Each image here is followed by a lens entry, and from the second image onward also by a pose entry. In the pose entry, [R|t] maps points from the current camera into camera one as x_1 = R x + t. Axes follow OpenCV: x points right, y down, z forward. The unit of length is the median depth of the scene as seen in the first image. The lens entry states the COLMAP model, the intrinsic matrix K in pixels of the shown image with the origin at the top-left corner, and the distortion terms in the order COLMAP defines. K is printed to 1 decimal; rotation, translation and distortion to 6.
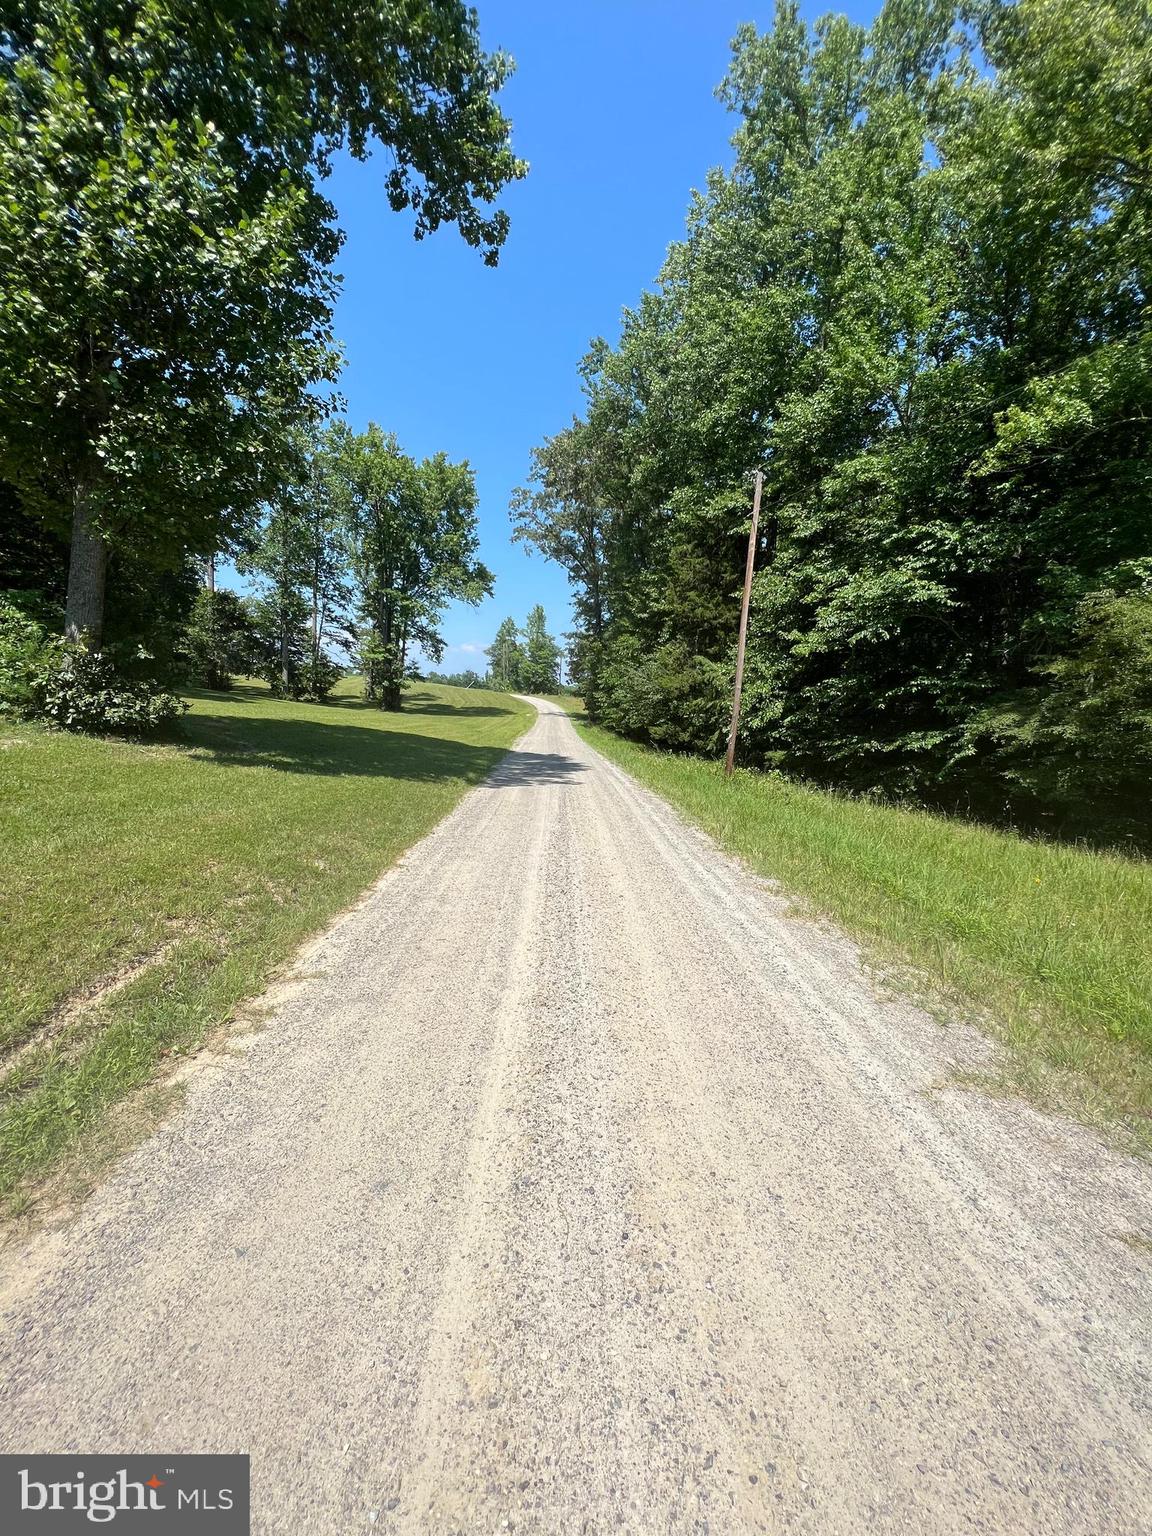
lens RADIAL K [[615.5, 0, 577.5], [0, 615.5, 765.5], [0, 0, 1]] dist [-0.003505, 0.000349]
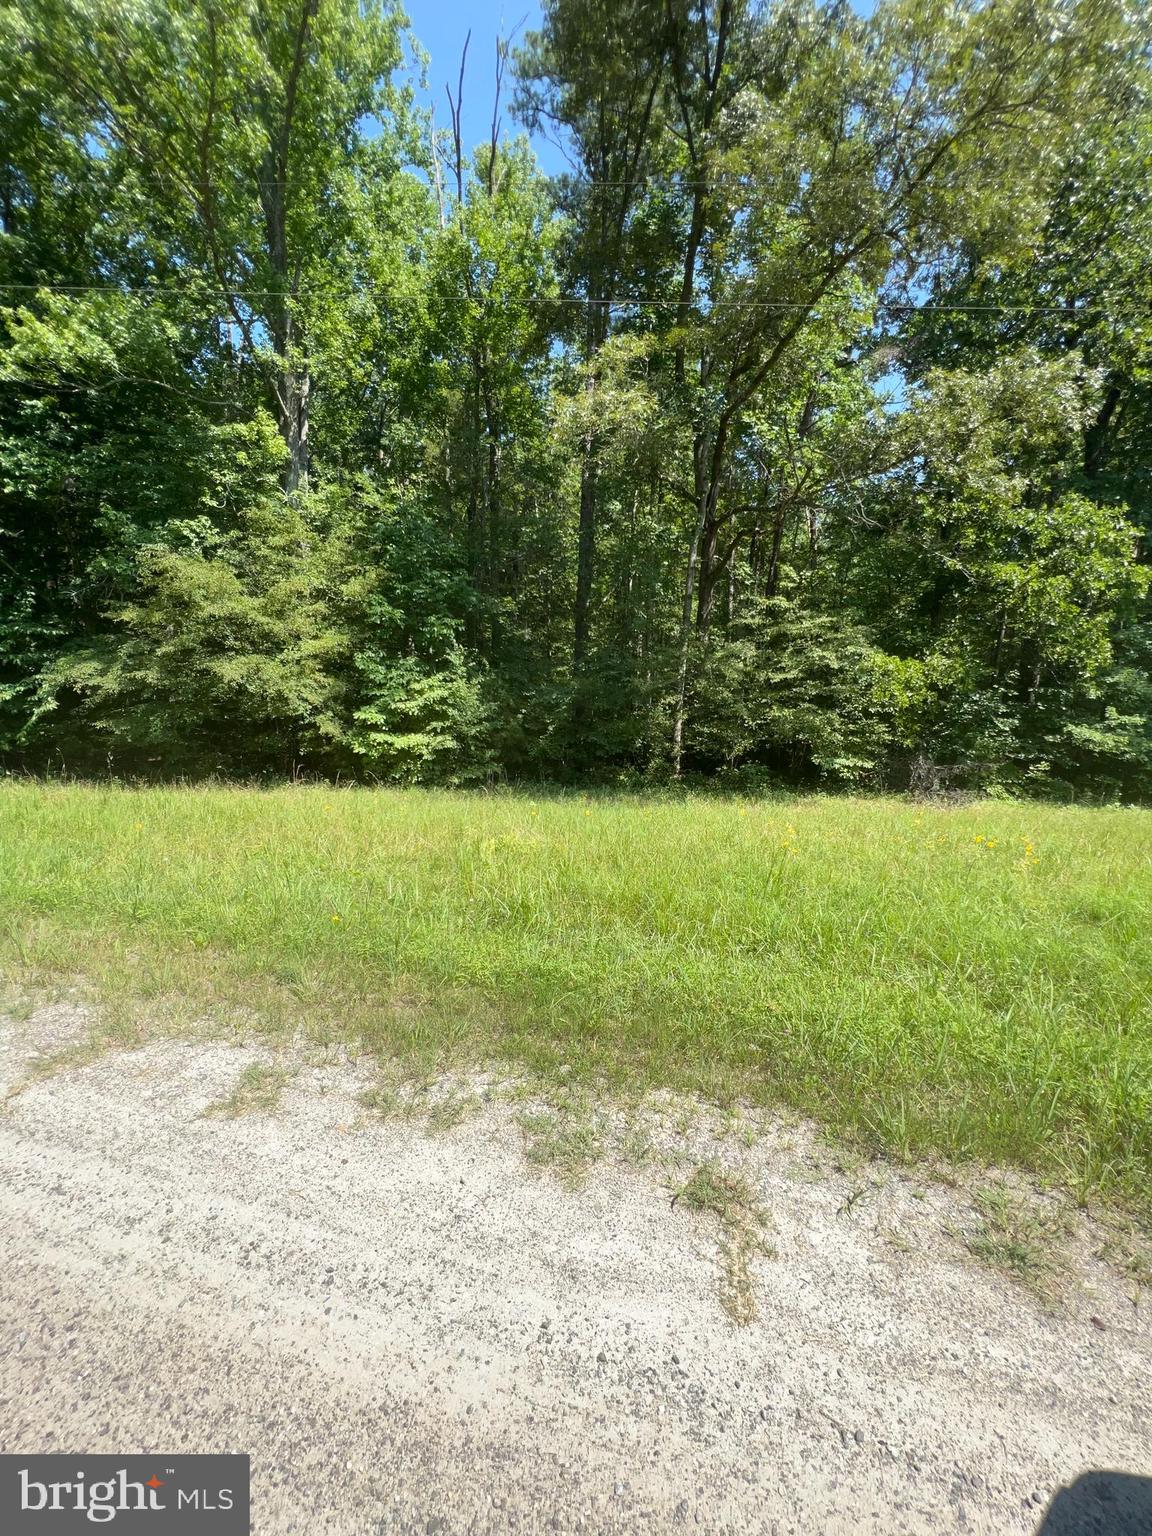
lens RADIAL K [[614.2, 0, 581.0], [0, 614.2, 765.3], [0, 0, 1]] dist [-0.002274, 0.000202]
pose [[0.302951, -0.159949, 0.939488, 0.021832], [0.082630, 0.986511, 0.141310, 0.002662], [-0.949417, 0.034820, 0.312081, -0.011053]]
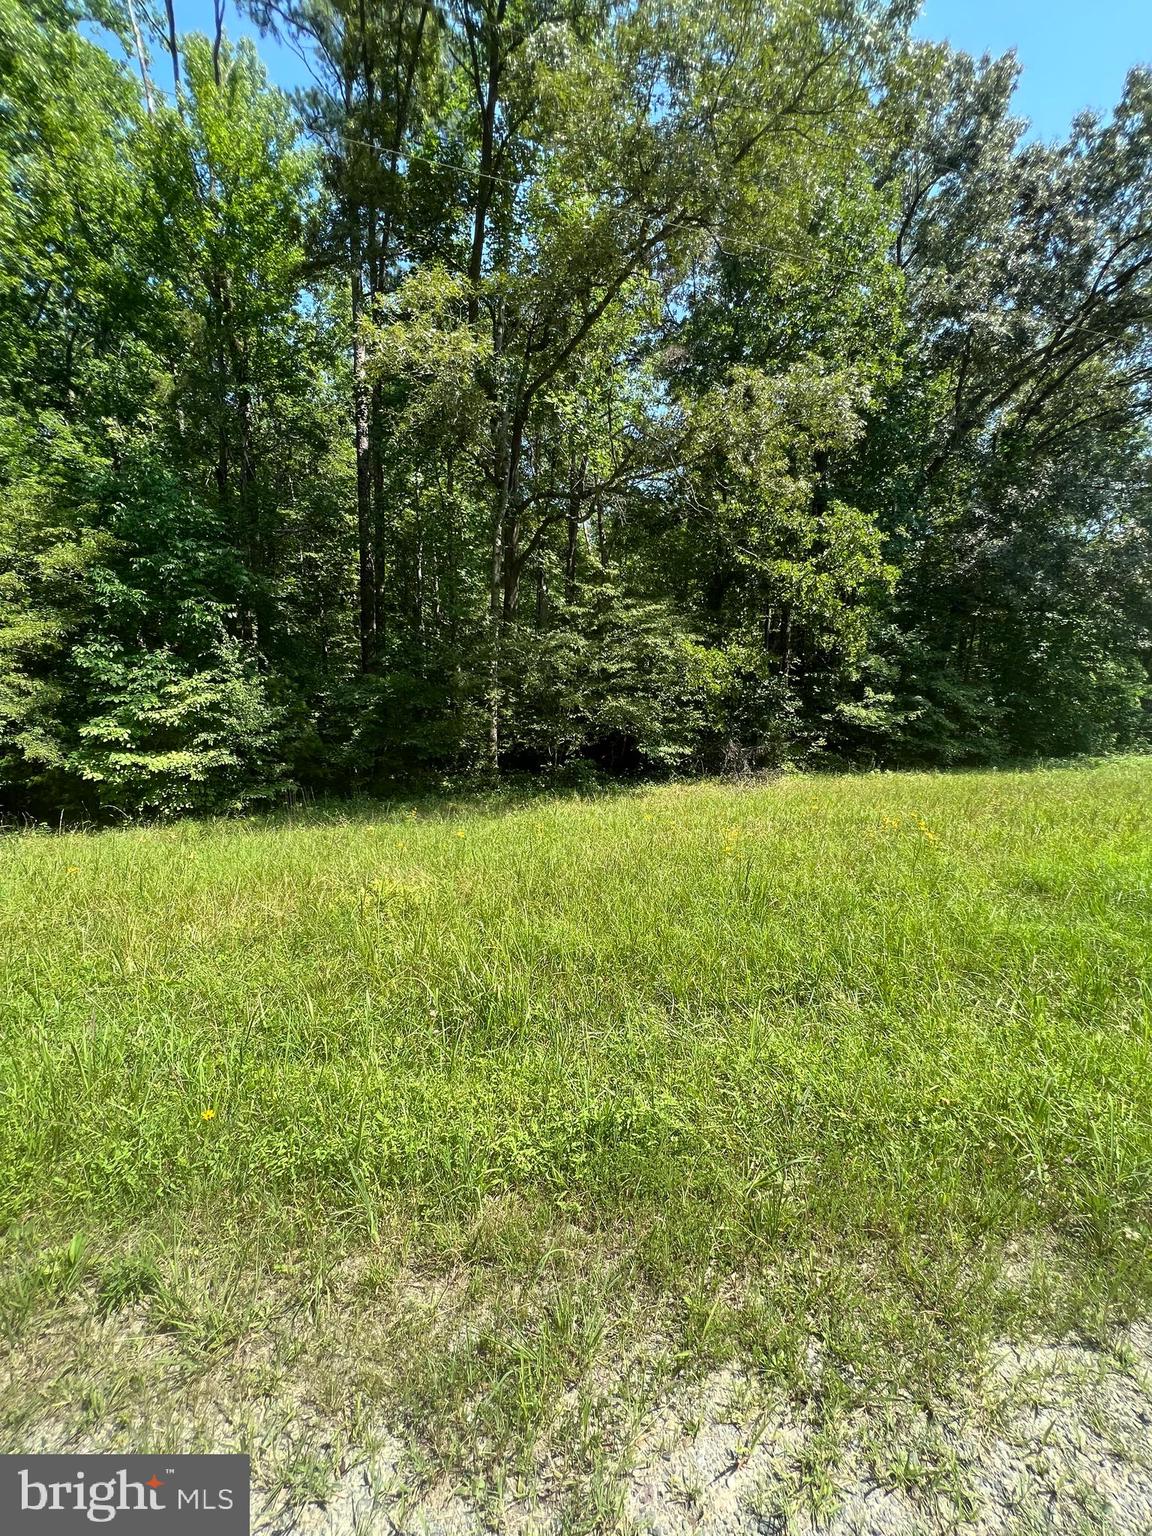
lens RADIAL K [[615.5, 0, 577.6], [0, 615.5, 764.8], [0, 0, 1]] dist [-0.003505, 0.000349]
pose [[-0.055132, -0.173516, 0.983287, 0.125918], [0.099973, 0.978877, 0.178343, 0.000893], [-0.993462, 0.108134, -0.036621, 0.120762]]
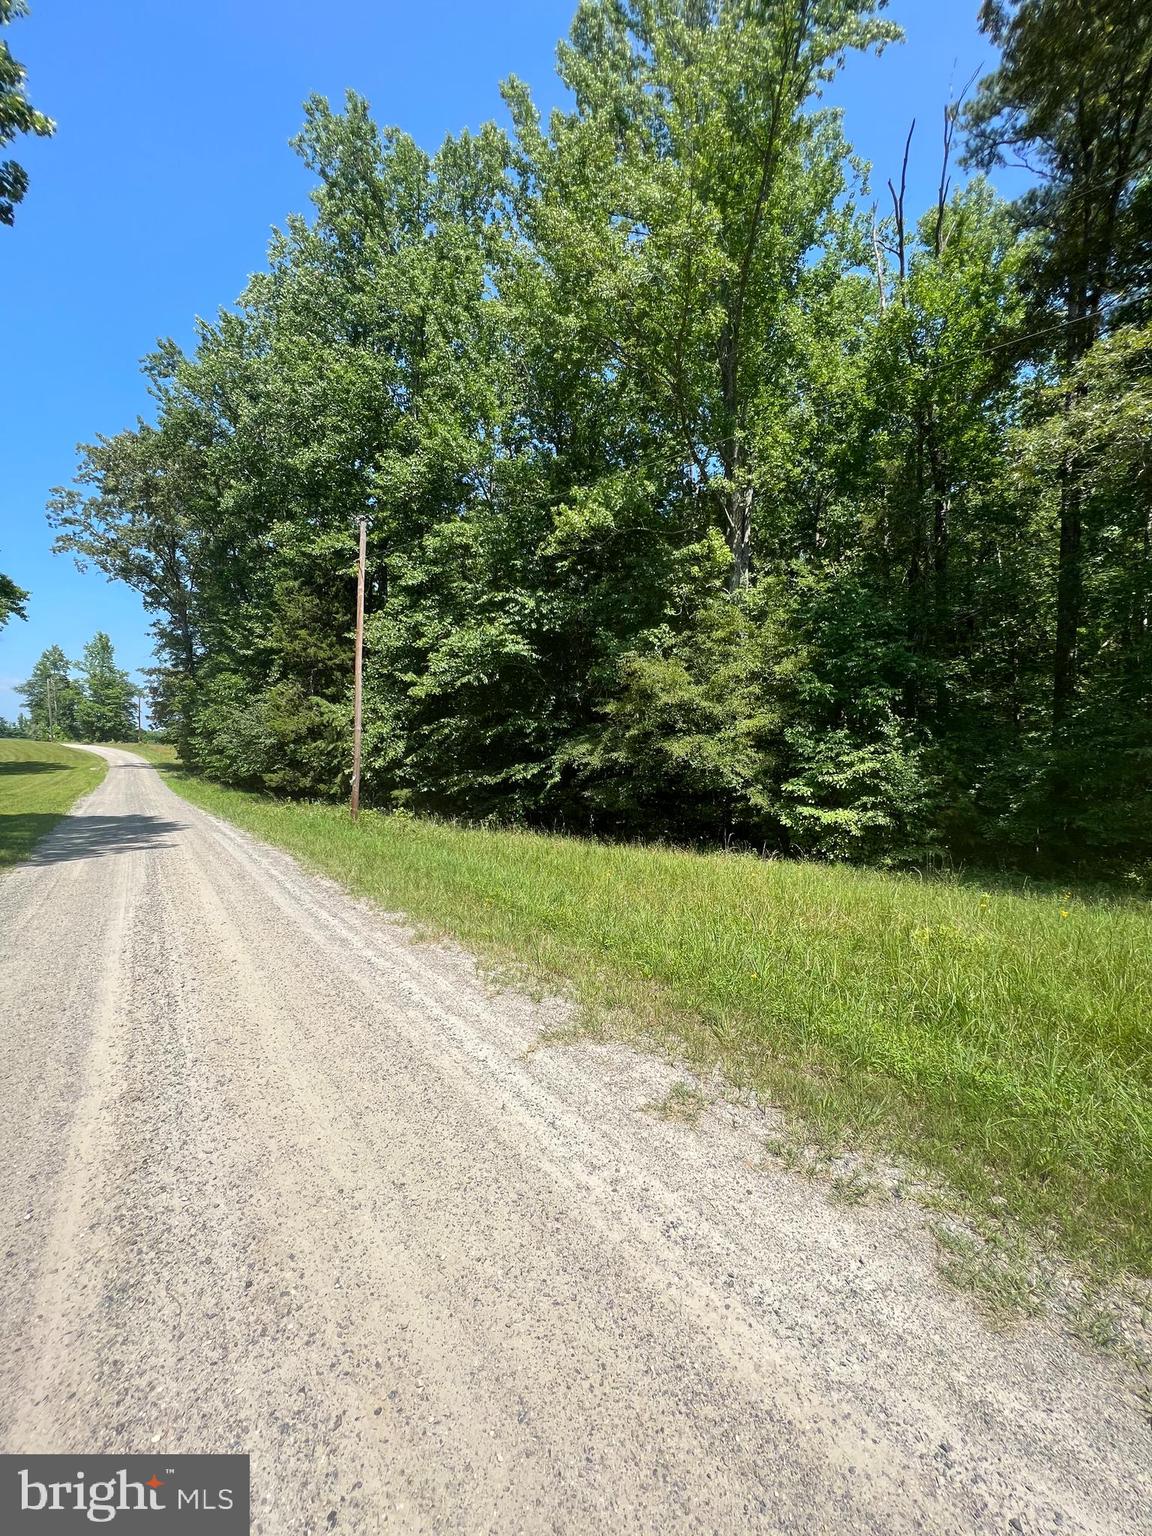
lens RADIAL K [[615.5, 0, 580.0], [0, 615.5, 766.7], [0, 0, 1]] dist [-0.003505, 0.000349]
pose [[0.829501, -0.056122, 0.555678, 0.002786], [0.090705, 0.995267, -0.034882, 0.001827], [-0.551090, 0.079338, 0.830665, -0.031188]]
